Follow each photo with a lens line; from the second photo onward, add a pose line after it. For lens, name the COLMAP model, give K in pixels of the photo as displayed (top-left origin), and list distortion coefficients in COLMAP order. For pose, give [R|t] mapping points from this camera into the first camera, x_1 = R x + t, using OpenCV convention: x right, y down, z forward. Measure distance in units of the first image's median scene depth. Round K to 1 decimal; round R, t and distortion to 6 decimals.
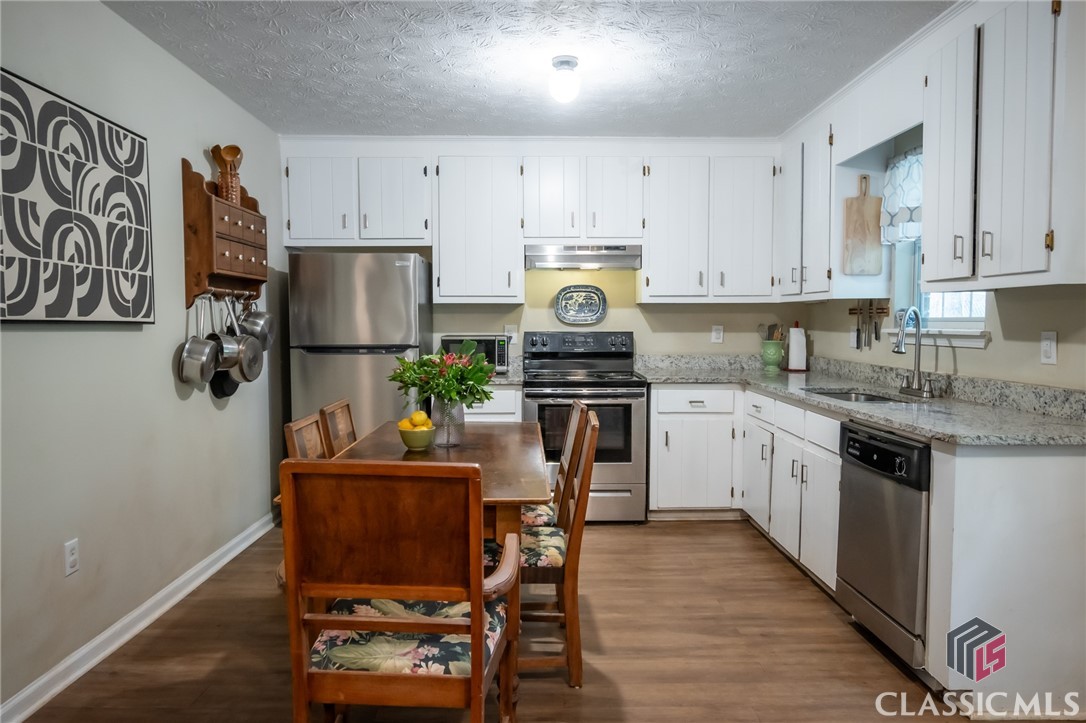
lens RADIAL K [[737.7, 0, 543.0], [0, 737.7, 358.6], [0, 0, 1]] dist [-0.005518, 0.008904]
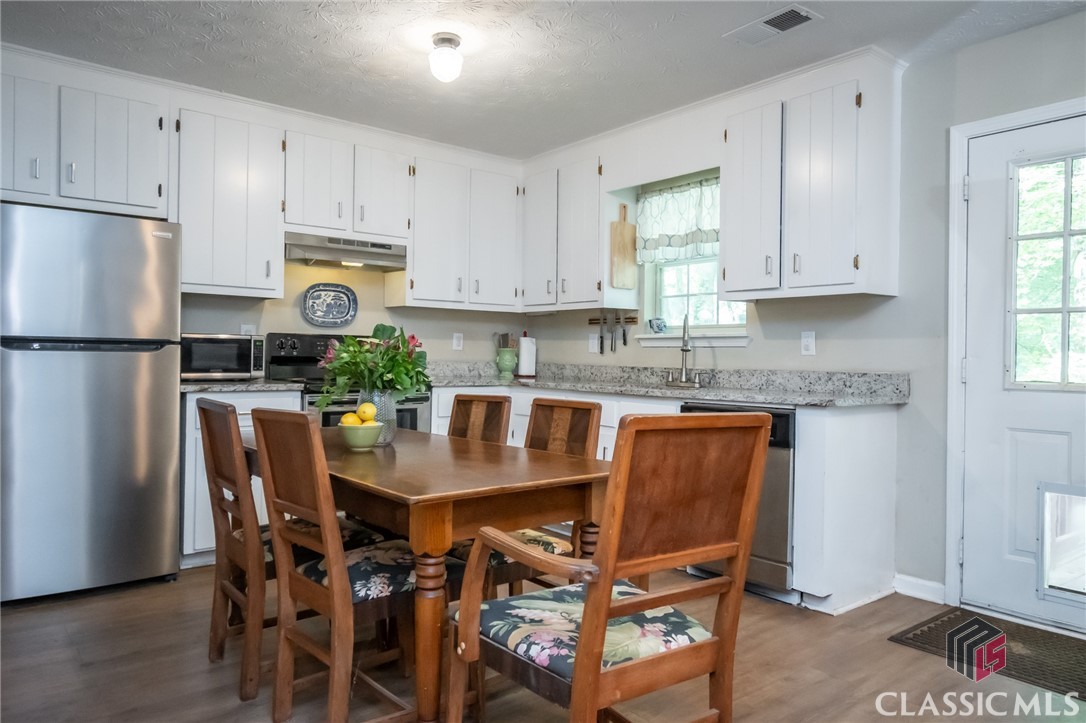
lens RADIAL K [[737.7, 0, 560.7], [0, 737.7, 360.2], [0, 0, 1]] dist [-0.005518, 0.008904]
pose [[0.779171, 0.009394, 0.626741, -0.379309], [0.017067, 0.999199, -0.036195, 0.041357], [-0.626579, 0.038899, 0.778386, 0.153367]]
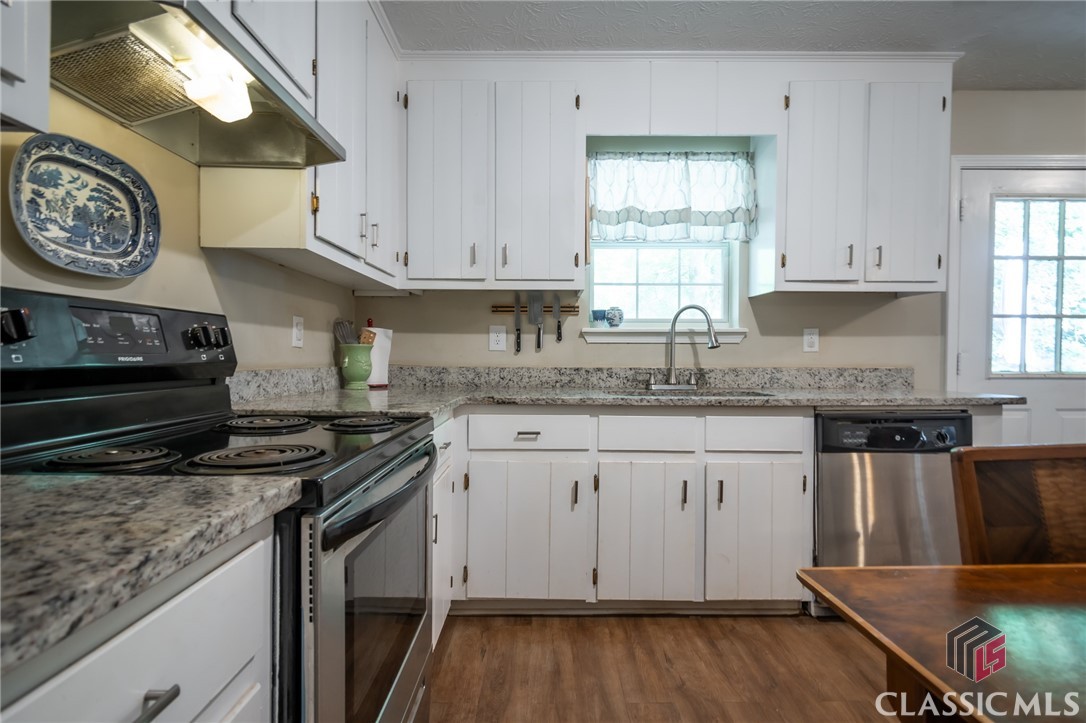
lens RADIAL K [[524.3, 0, 558.7], [0, 524.3, 358.6], [0, 0, 1]] dist [0.007719, -0.000209]
pose [[-0.000845, -0.004534, 0.999989, -0.214928], [0.049859, 0.998746, 0.004571, -0.005732], [-0.998756, 0.049862, -0.000618, 1.040898]]
